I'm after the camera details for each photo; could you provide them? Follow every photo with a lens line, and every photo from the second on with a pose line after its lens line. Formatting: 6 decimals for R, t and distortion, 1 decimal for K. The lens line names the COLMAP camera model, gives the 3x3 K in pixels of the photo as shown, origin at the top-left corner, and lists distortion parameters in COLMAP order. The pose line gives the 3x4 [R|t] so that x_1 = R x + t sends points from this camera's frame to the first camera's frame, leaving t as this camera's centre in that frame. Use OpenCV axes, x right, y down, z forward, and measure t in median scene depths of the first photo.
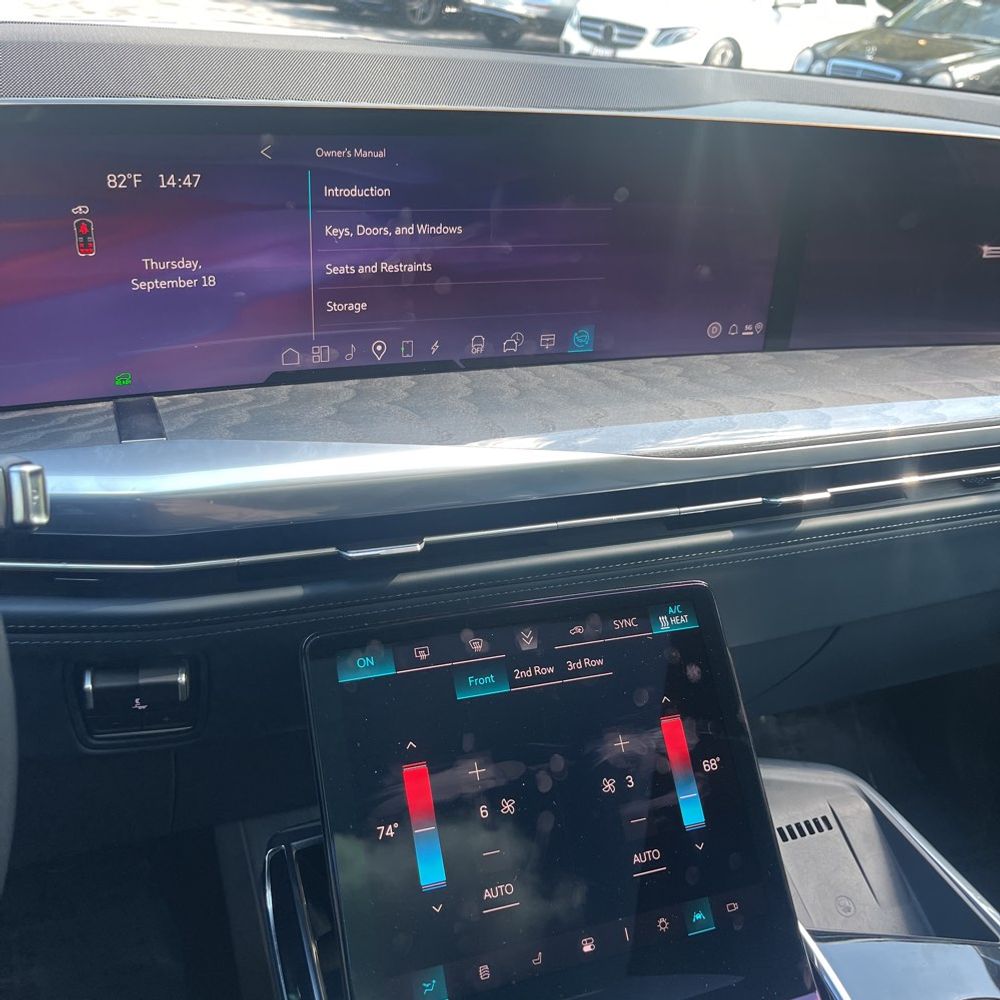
lens RADIAL K [[1030.8, 0, 499.1], [0, 1030.8, 527.7], [0, 0, 1]] dist [0.092065, -0.205516]
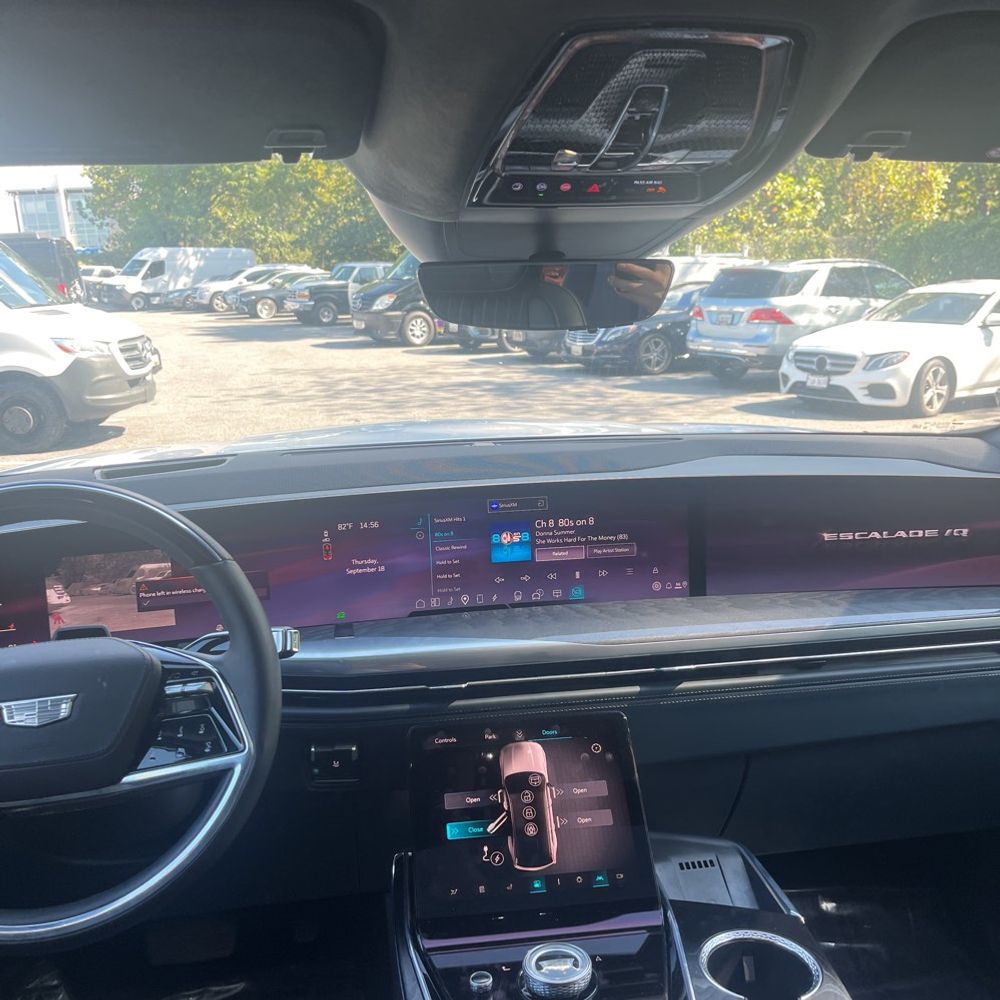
lens RADIAL K [[1030.8, 0, 499.1], [0, 1030.8, 527.7], [0, 0, 1]] dist [0.092065, -0.205516]
pose [[0.968697, -0.053112, -0.242497, 0.414739], [-0.019848, 0.957148, -0.288919, 0.254050], [0.247451, 0.284688, 0.926132, -0.813019]]
